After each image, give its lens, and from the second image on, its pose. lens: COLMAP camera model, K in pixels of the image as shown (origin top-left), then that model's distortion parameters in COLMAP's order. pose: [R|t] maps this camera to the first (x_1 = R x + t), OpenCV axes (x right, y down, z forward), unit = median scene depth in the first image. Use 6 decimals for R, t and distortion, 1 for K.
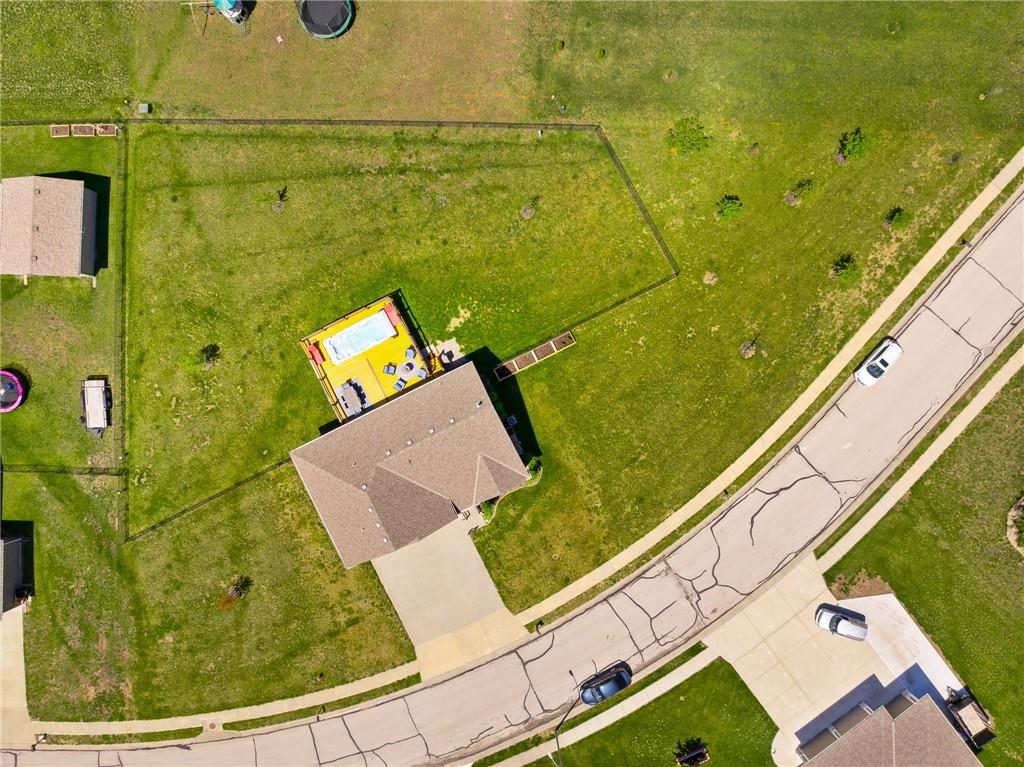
lens RADIAL K [[723.2, 0, 512.0], [0, 723.2, 383.5], [0, 0, 1]] dist [-0.035207, 0.008867]
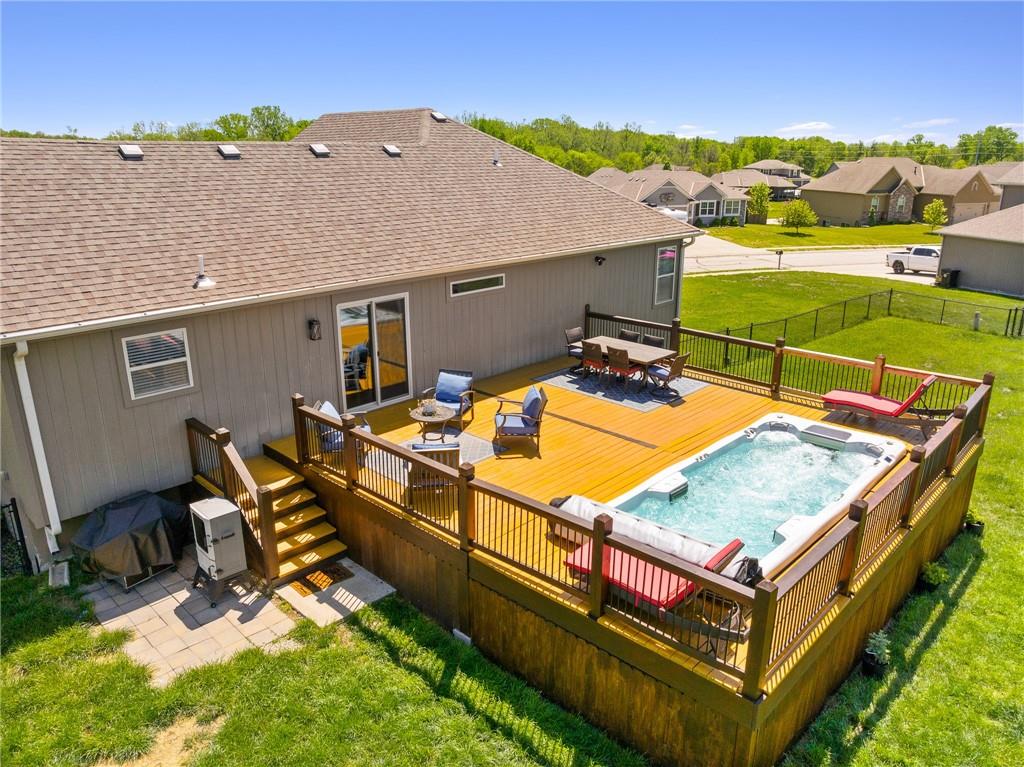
lens RADIAL K [[723.2, 0, 512.0], [0, 723.2, 383.5], [0, 0, 1]] dist [-0.035207, 0.008867]
pose [[-0.943046, 0.113199, -0.312809, -0.105563], [-0.332559, -0.297464, 0.894941, -0.184003], [0.008257, 0.947999, 0.318168, 0.905303]]
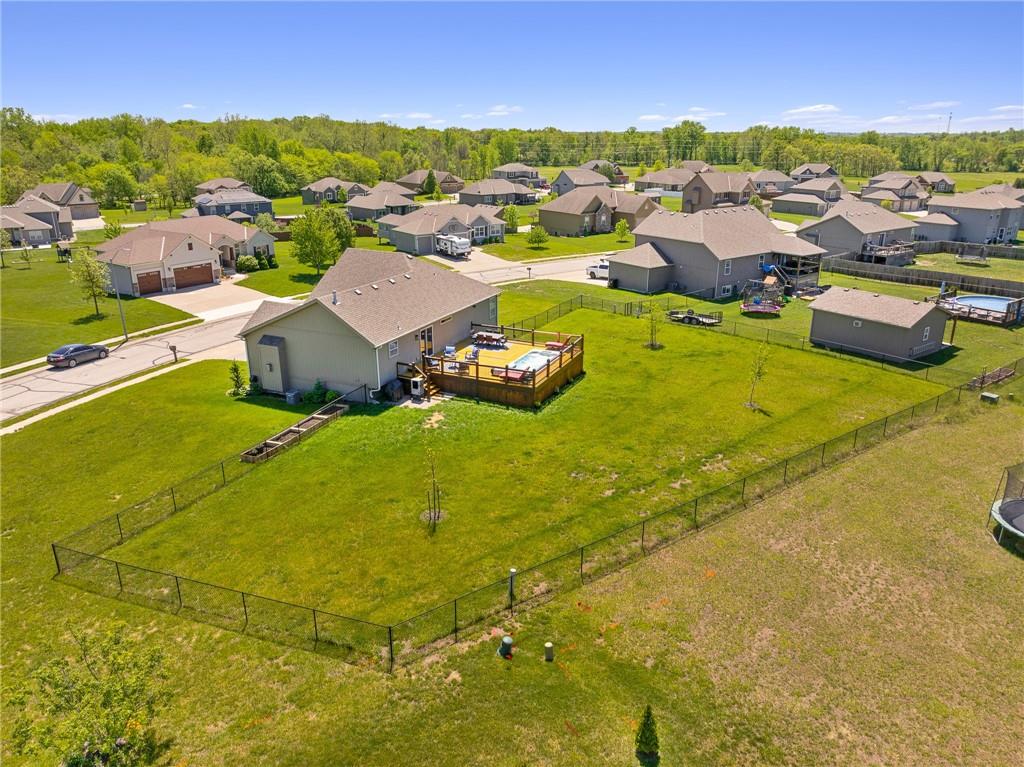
lens RADIAL K [[723.2, 0, 512.0], [0, 723.2, 383.5], [0, 0, 1]] dist [-0.035207, 0.008867]
pose [[-0.783153, 0.212951, -0.584229, 0.241916], [-0.621829, -0.269296, 0.735397, -0.596419], [-0.000727, 0.939219, 0.343318, 0.746632]]
